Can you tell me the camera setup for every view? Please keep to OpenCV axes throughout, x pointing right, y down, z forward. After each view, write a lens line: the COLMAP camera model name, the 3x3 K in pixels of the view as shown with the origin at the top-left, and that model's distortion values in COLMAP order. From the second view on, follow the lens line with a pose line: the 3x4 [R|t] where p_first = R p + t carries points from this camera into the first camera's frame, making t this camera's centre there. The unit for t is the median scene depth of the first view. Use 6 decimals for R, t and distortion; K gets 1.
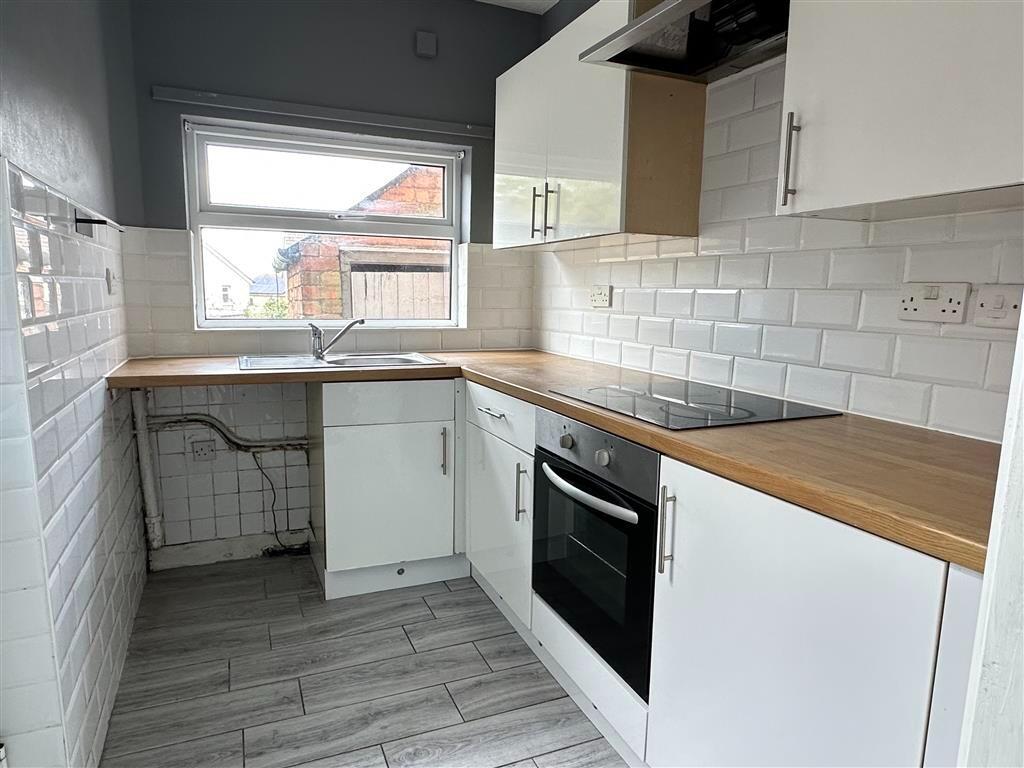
lens RADIAL K [[641.1, 0, 503.7], [0, 641.1, 399.3], [0, 0, 1]] dist [-0.005254, 0.002401]
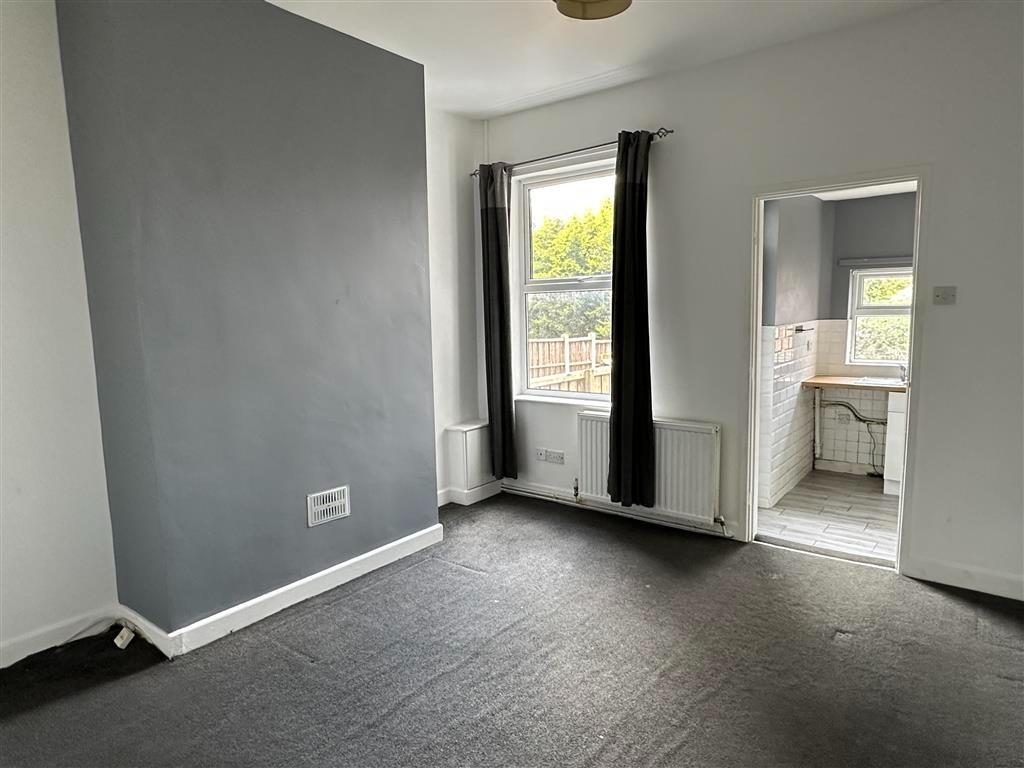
lens RADIAL K [[641.1, 0, 512.7], [0, 641.1, 388.2], [0, 0, 1]] dist [-0.005254, 0.002401]
pose [[0.491030, 0.084949, -0.866991, 0.888654], [-0.113808, 0.992960, 0.032834, 0.034116], [0.863676, 0.082548, 0.497241, -1.101347]]
